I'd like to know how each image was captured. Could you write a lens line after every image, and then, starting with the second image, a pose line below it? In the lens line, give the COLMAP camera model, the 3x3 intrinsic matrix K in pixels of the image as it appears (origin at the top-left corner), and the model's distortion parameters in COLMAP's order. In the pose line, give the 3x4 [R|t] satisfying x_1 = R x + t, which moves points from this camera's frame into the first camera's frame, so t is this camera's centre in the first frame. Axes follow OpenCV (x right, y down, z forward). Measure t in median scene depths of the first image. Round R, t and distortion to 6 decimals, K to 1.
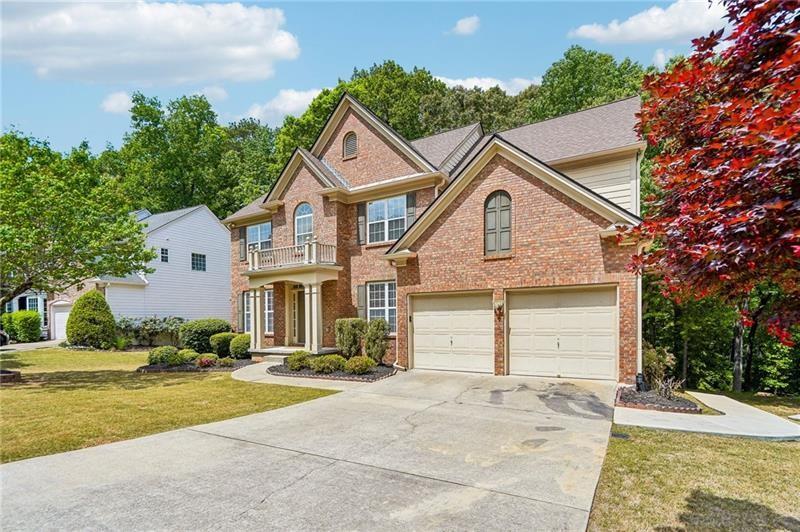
lens RADIAL K [[375.7, 0, 388.5], [0, 375.7, 289.0], [0, 0, 1]] dist [-0.004751, 0.000832]
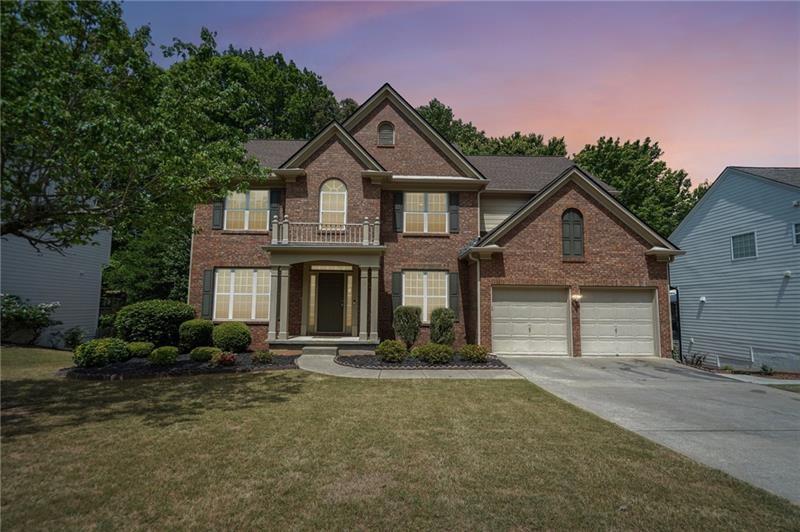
lens RADIAL K [[345.7, 0, 402.0], [0, 345.7, 249.1], [0, 0, 1]] dist [-0.003596, 0.000262]
pose [[0.857985, 0.111793, 0.501363, -0.577805], [-0.065890, 0.991919, -0.108419, 0.030258], [-0.509432, 0.059987, 0.858417, 0.221130]]
